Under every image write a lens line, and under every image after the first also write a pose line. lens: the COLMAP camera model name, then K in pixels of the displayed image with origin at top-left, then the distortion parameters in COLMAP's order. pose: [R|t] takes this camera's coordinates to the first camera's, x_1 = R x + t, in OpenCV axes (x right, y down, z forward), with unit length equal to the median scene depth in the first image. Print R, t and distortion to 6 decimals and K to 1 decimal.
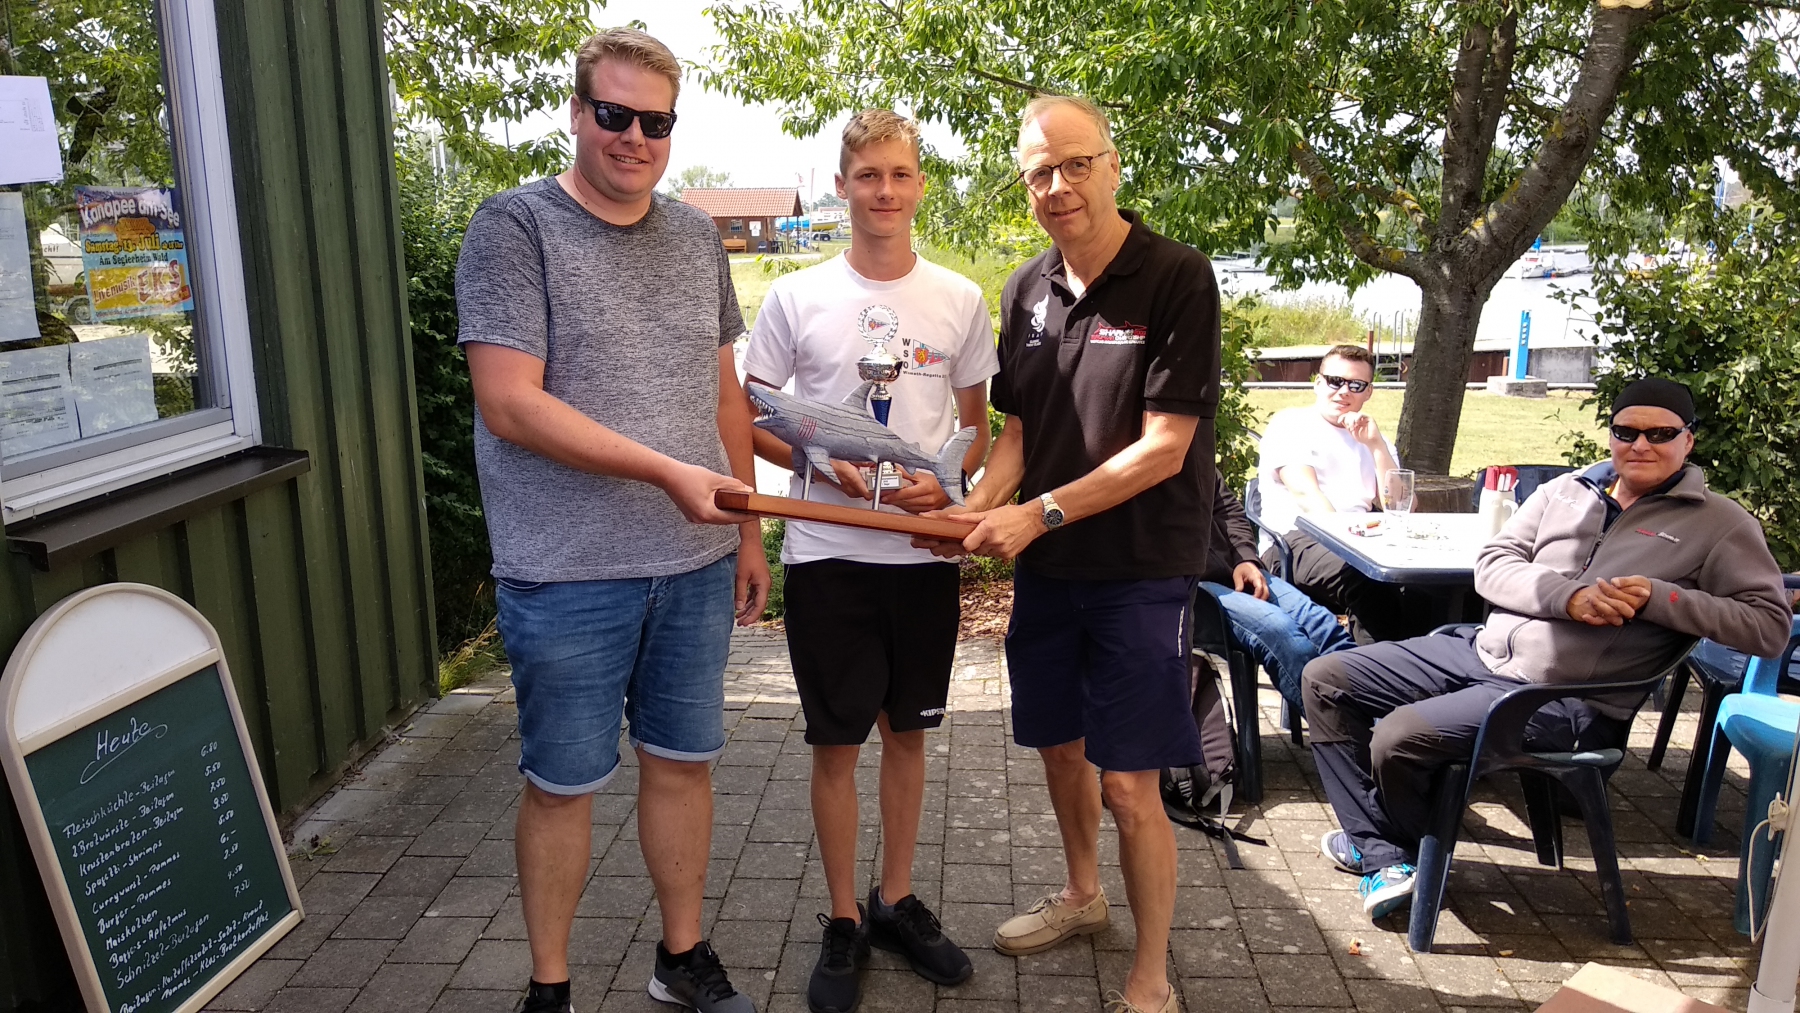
lens RADIAL K [[1367.3, 0, 902.0], [0, 1367.3, 508.6], [0, 0, 1]] dist [0.049296, -0.074254]
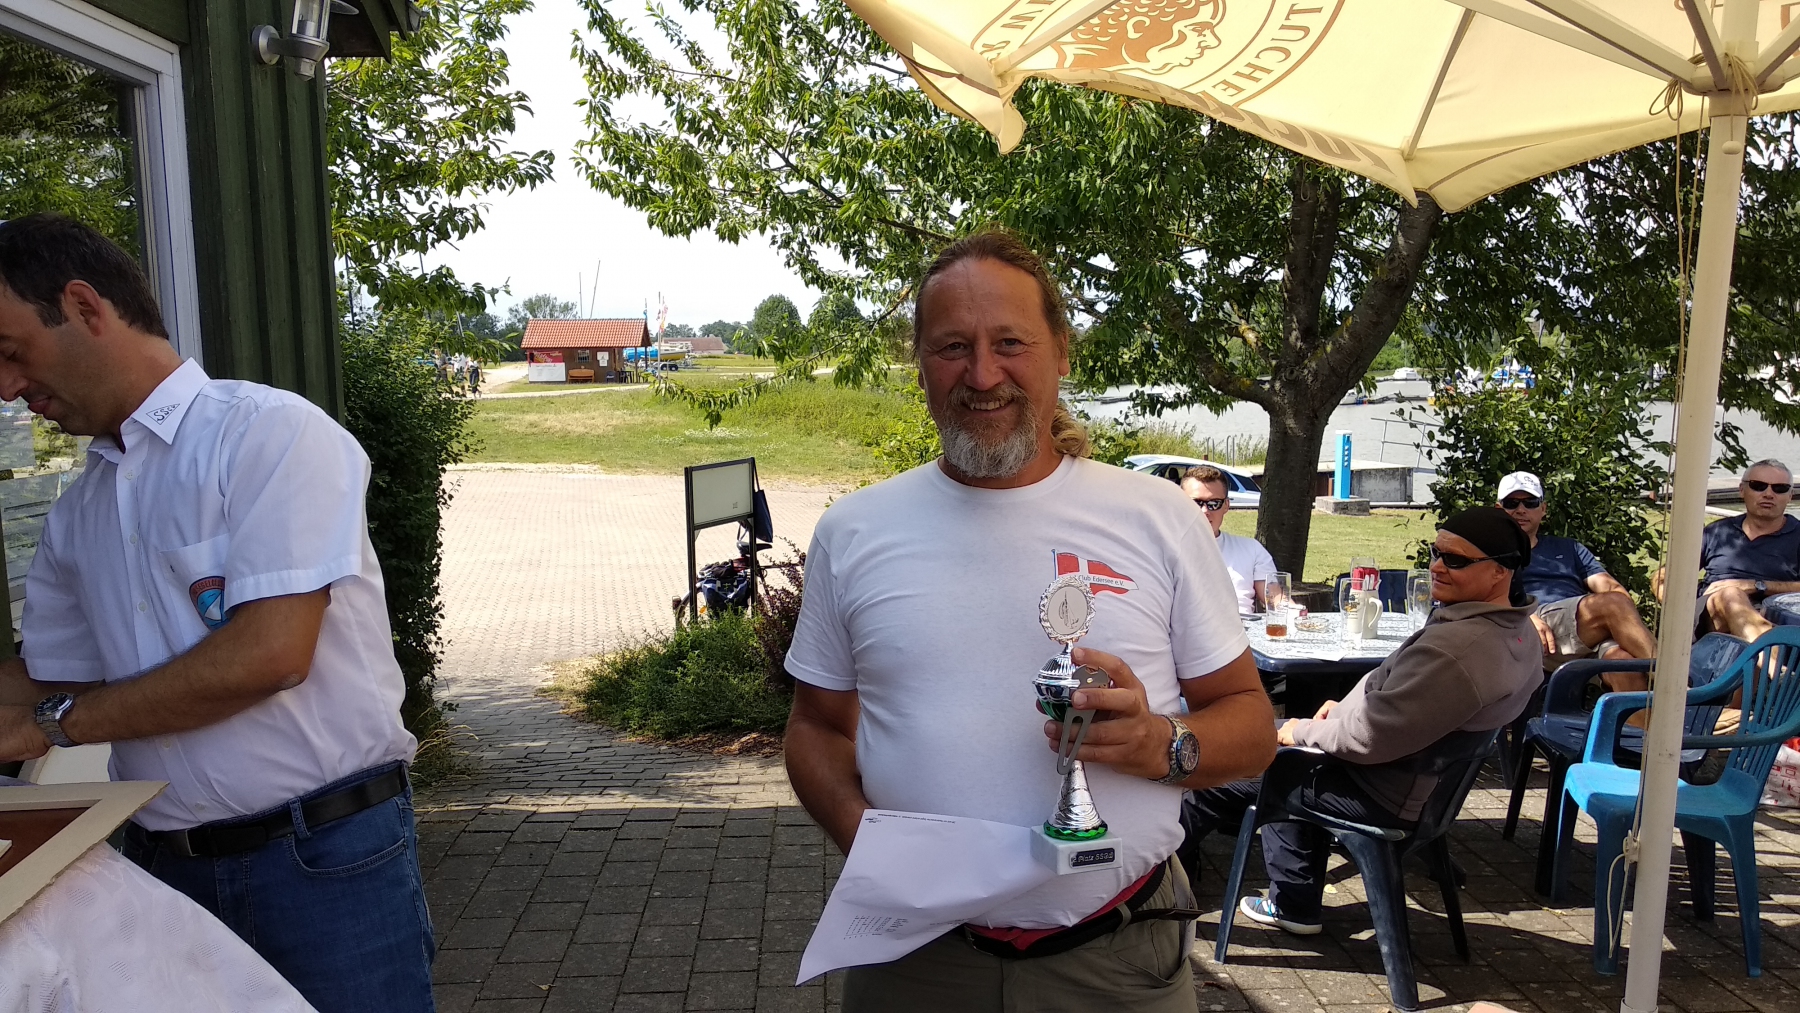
lens RADIAL K [[1367.3, 0, 898.3], [0, 1367.3, 513.5], [0, 0, 1]] dist [0.049296, -0.074254]
pose [[0.993882, -0.013755, 0.109584, -0.063621], [0.023408, 0.995908, -0.087290, 0.012721], [-0.107935, 0.089321, 0.990137, -0.071699]]
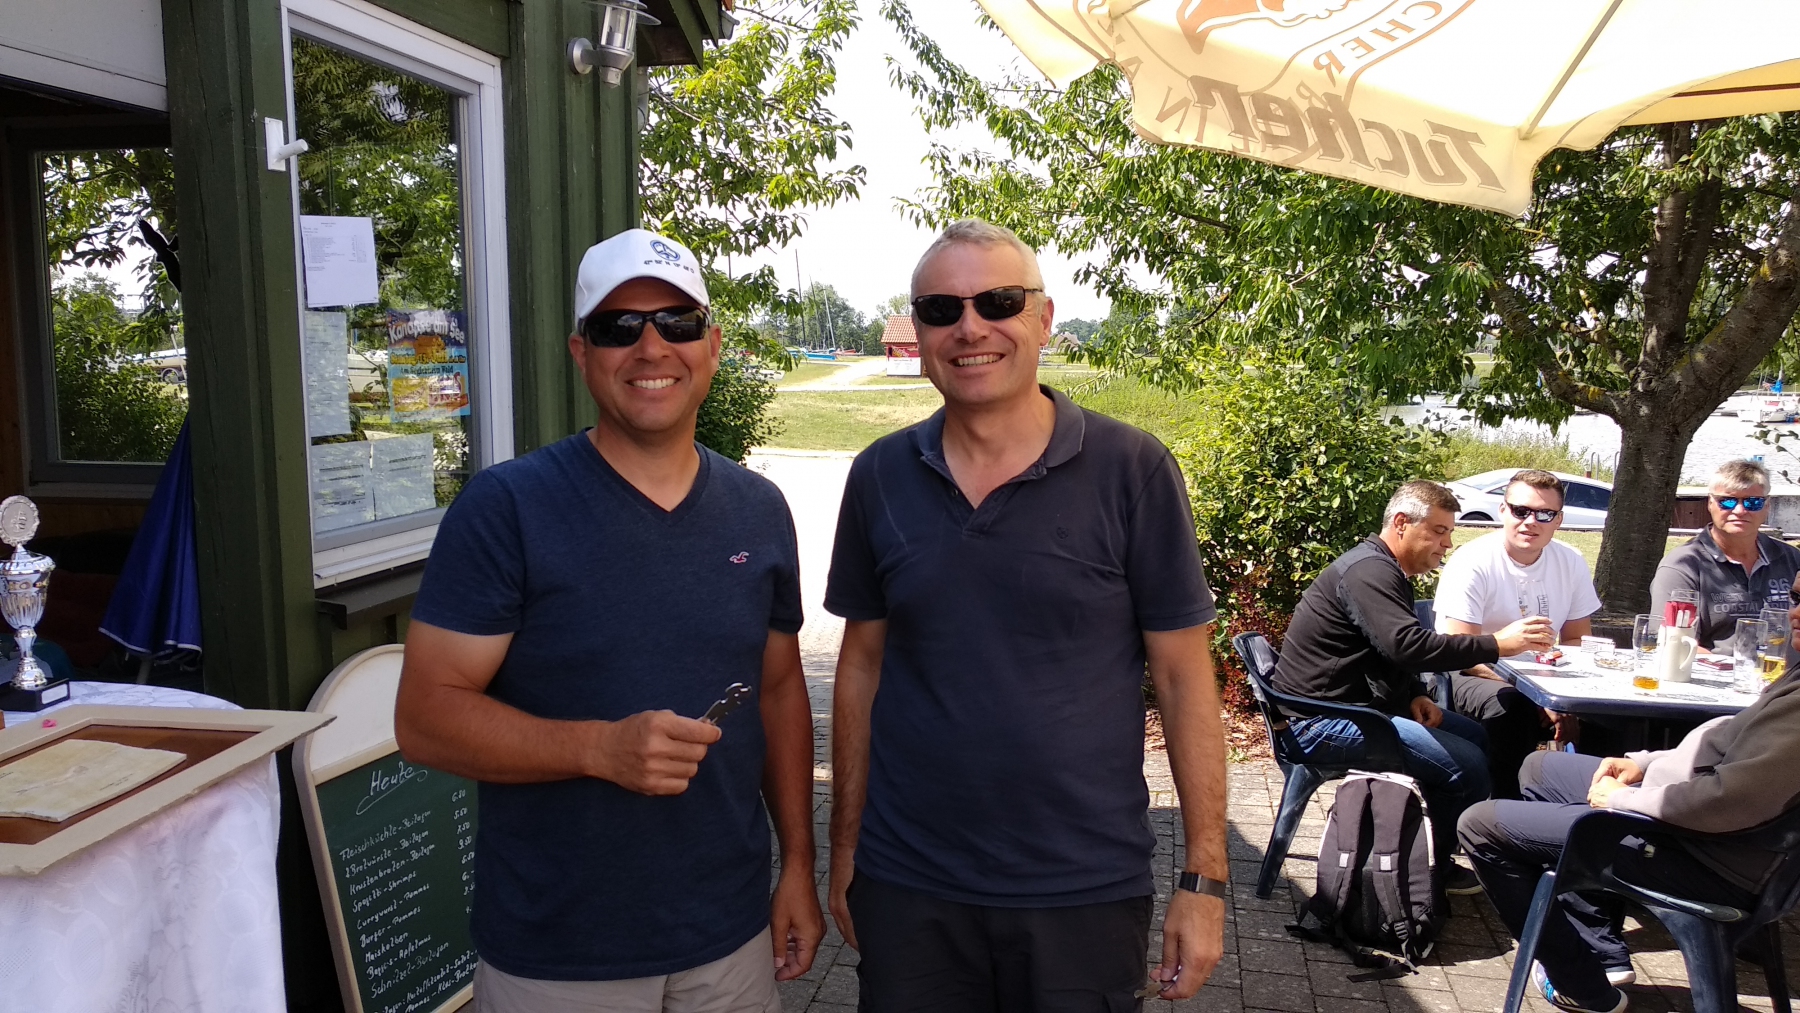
lens RADIAL K [[1367.3, 0, 907.9], [0, 1367.3, 513.0], [0, 0, 1]] dist [0.049296, -0.074254]
pose [[0.990107, 0.035823, -0.135662, 0.008355], [-0.047420, 0.995401, -0.083239, 0.013881], [0.132056, 0.088849, 0.987252, -0.069833]]
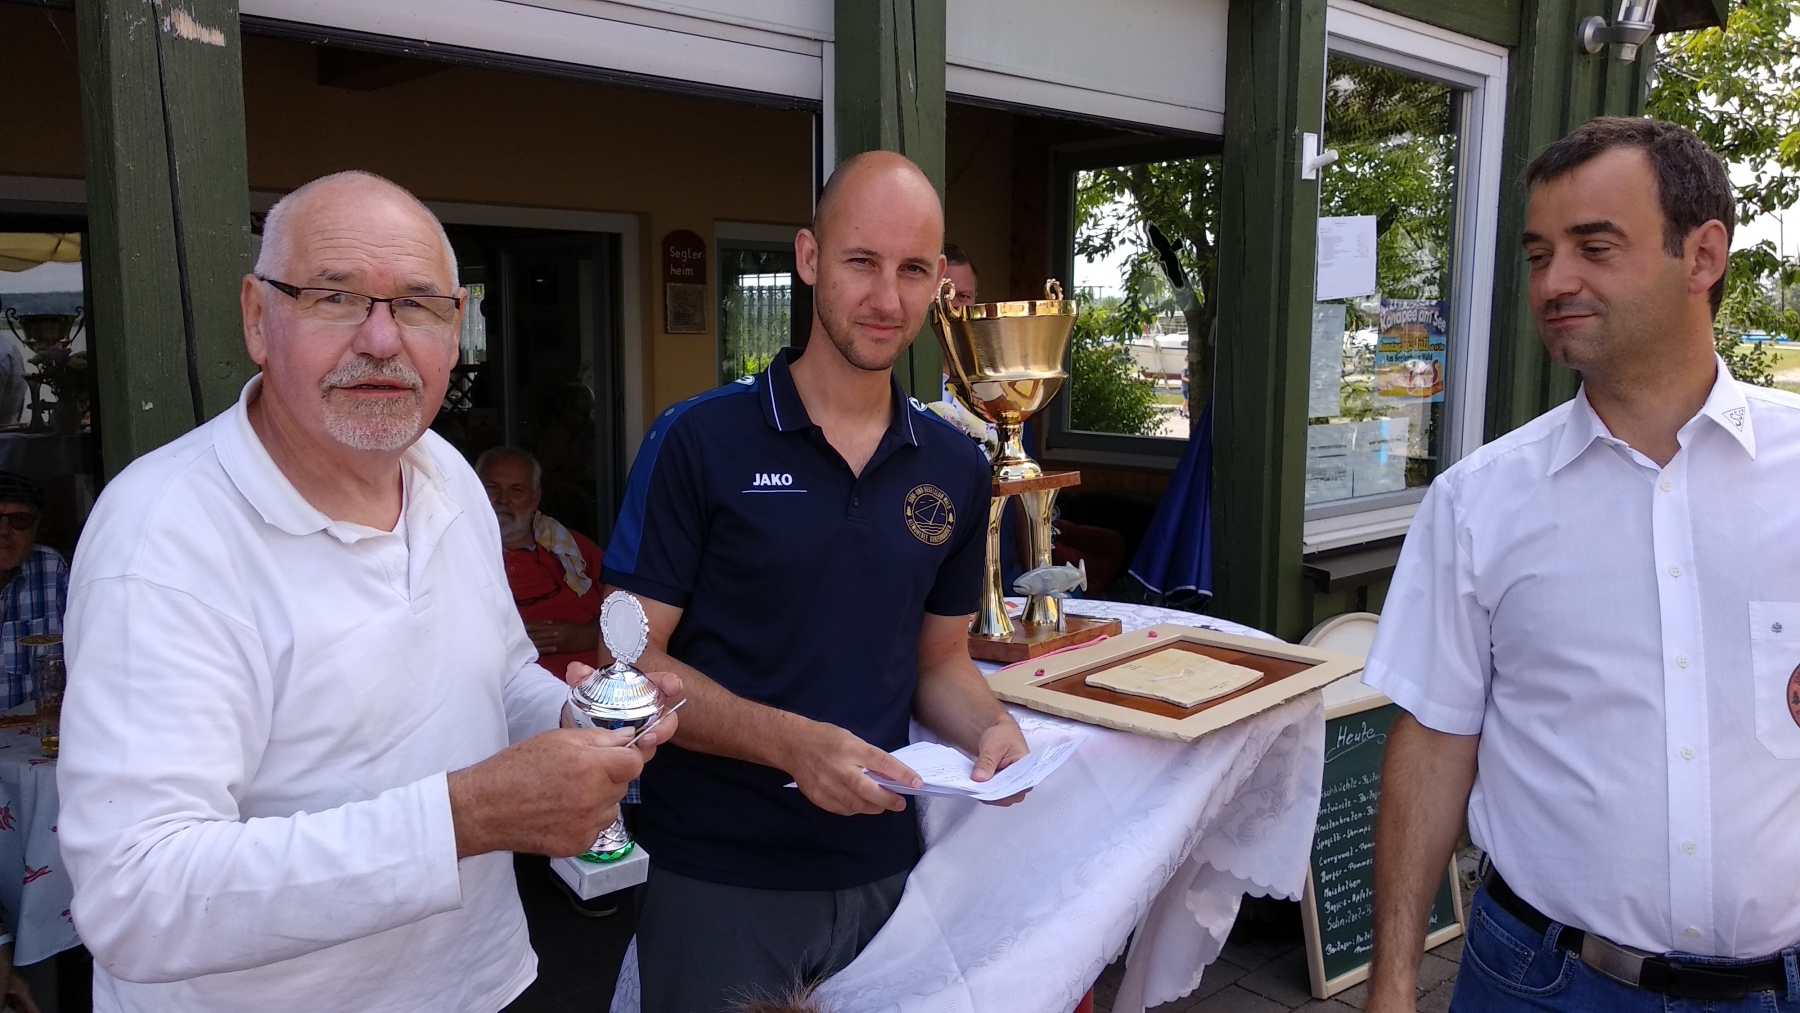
lens RADIAL K [[1367.3, 0, 896.5], [0, 1367.3, 505.5], [0, 0, 1]] dist [0.049296, -0.074254]
pose [[0.709243, 0.110000, -0.696329, -0.010400], [-0.161681, 0.986804, -0.008793, 0.026482], [0.686173, 0.118820, 0.717669, -0.140122]]
